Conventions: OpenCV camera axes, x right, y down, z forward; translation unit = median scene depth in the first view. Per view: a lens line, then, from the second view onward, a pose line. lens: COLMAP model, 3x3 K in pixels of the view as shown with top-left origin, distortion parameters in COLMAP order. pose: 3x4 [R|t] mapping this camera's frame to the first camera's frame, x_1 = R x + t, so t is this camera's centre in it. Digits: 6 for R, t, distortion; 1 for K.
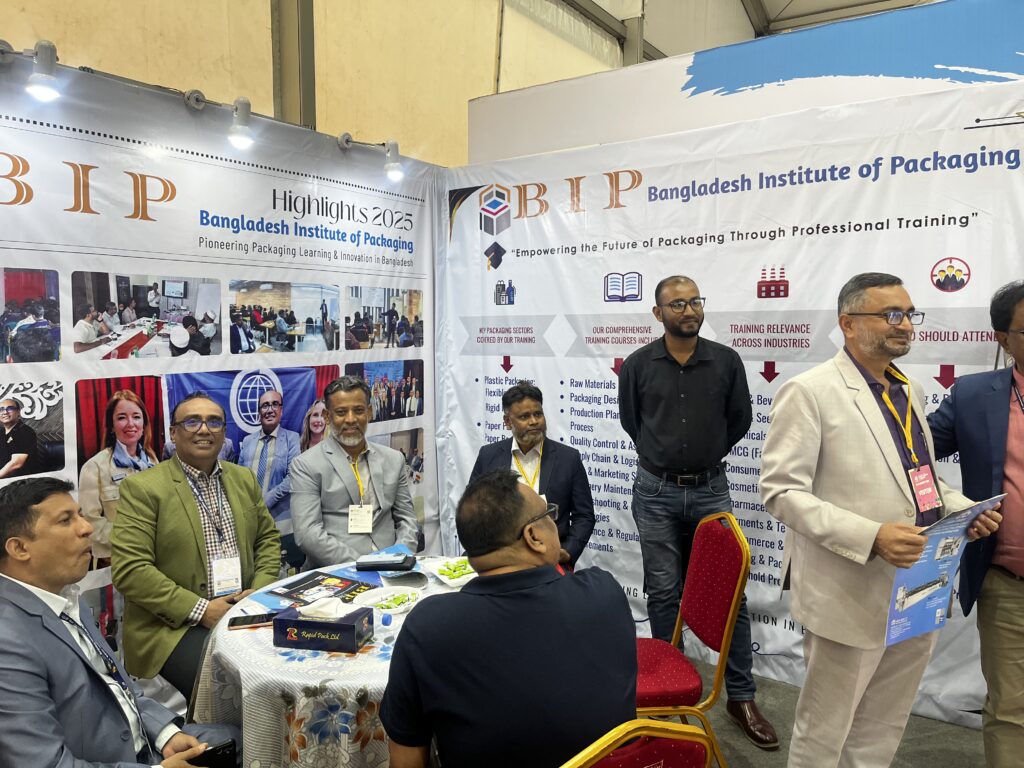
lens RADIAL K [[777.0, 0, 513.7], [0, 777.0, 374.2], [0, 0, 1]] dist [0.063840, -0.075499]
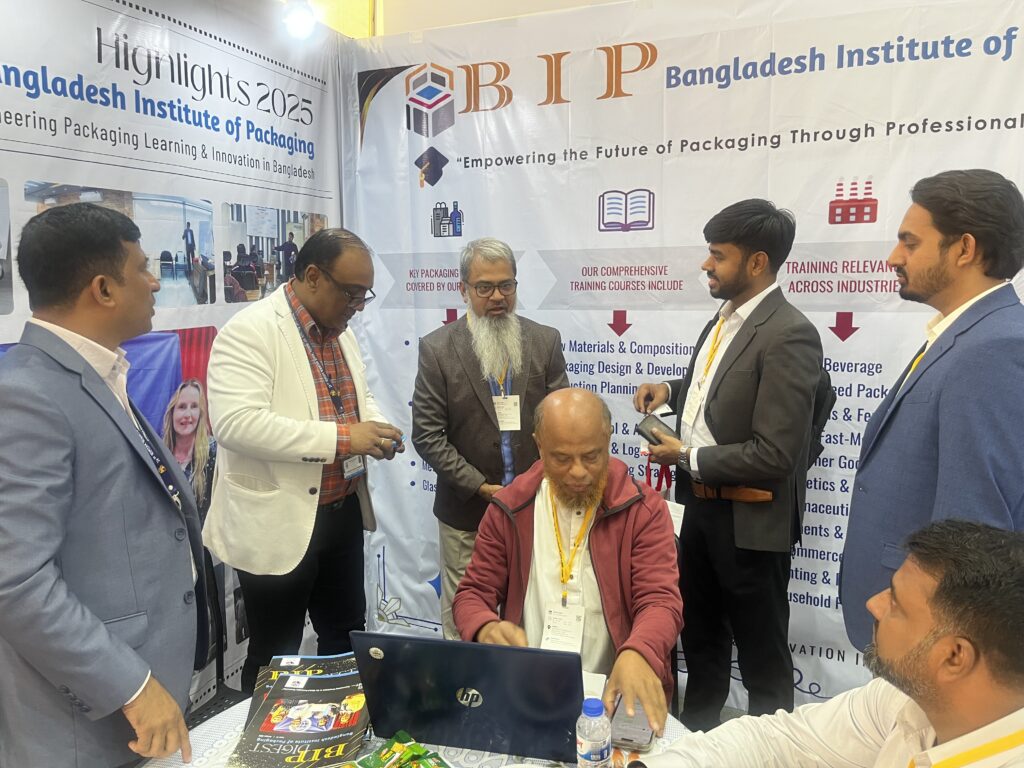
lens RADIAL K [[777.0, 0, 509.4], [0, 777.0, 369.7], [0, 0, 1]] dist [0.063840, -0.075499]
pose [[0.977592, -0.029923, 0.208373, -0.130305], [0.017563, 0.997988, 0.060917, -0.011686], [-0.209776, -0.055892, 0.976151, 0.335076]]
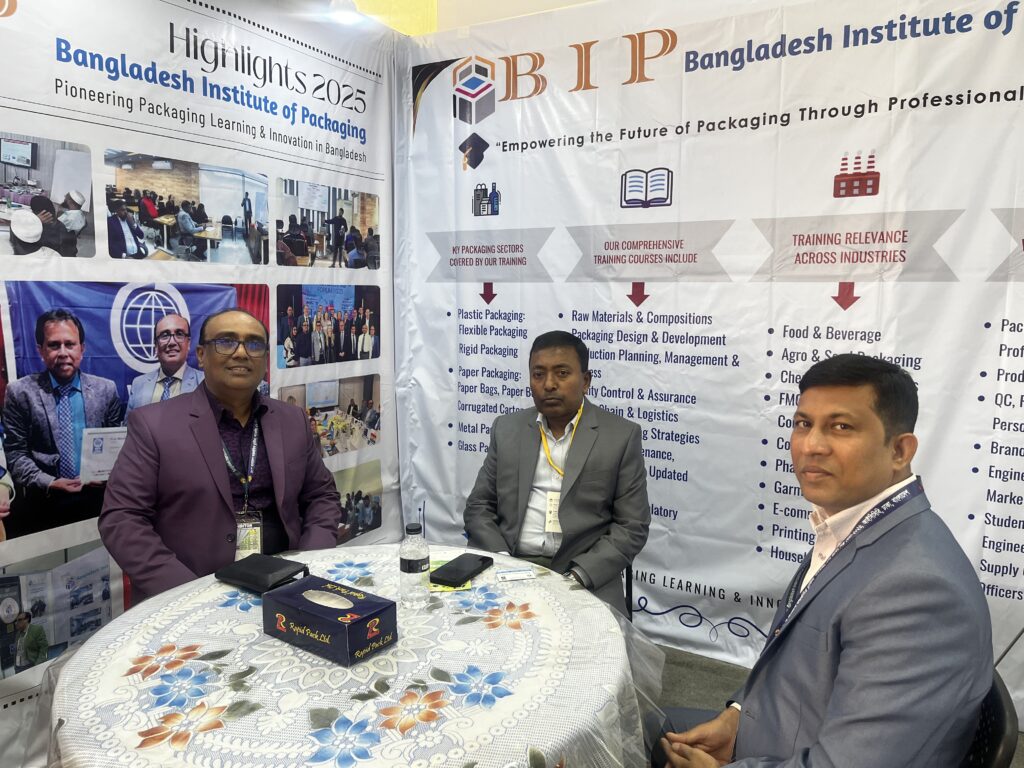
lens RADIAL K [[777.0, 0, 513.0], [0, 777.0, 380.7], [0, 0, 1]] dist [0.063840, -0.075499]
pose [[0.996671, 0.002700, 0.081487, -0.057361], [-0.007214, 0.998452, 0.055147, 0.039026], [-0.081212, -0.055552, 0.995148, 0.252454]]
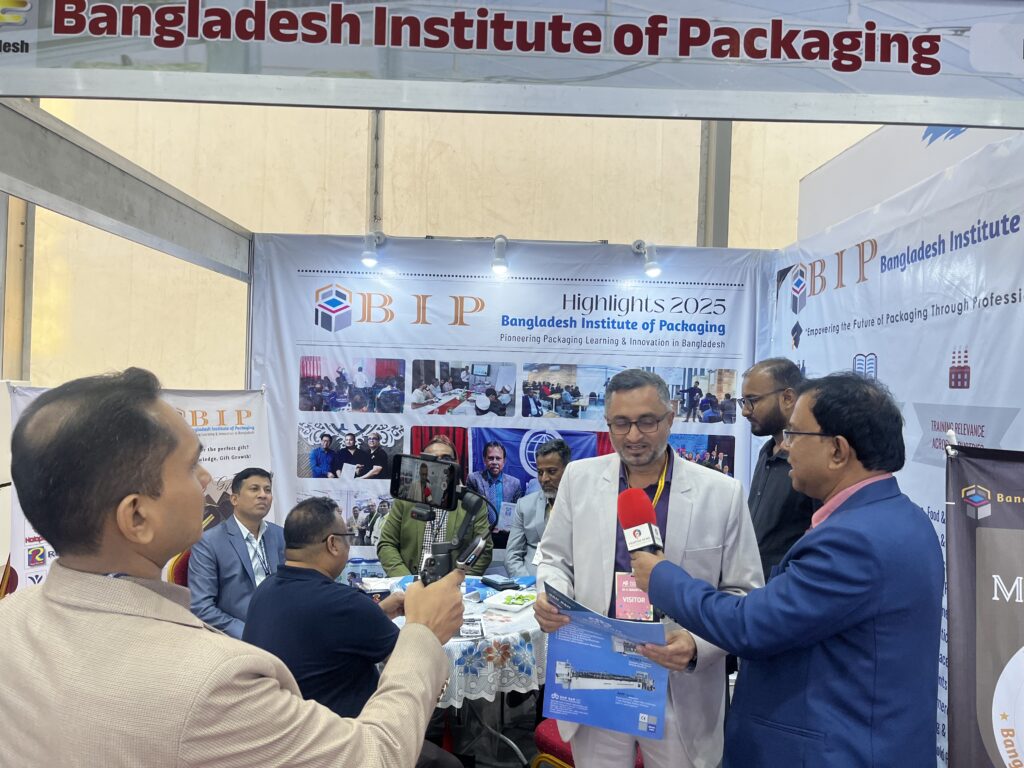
lens RADIAL K [[777.0, 0, 501.9], [0, 777.0, 377.0], [0, 0, 1]] dist [0.063840, -0.075499]
pose [[0.569047, 0.019021, -0.822085, 0.686579], [-0.085530, 0.995679, -0.036166, -0.040269], [0.817845, 0.090893, 0.568215, 0.178649]]
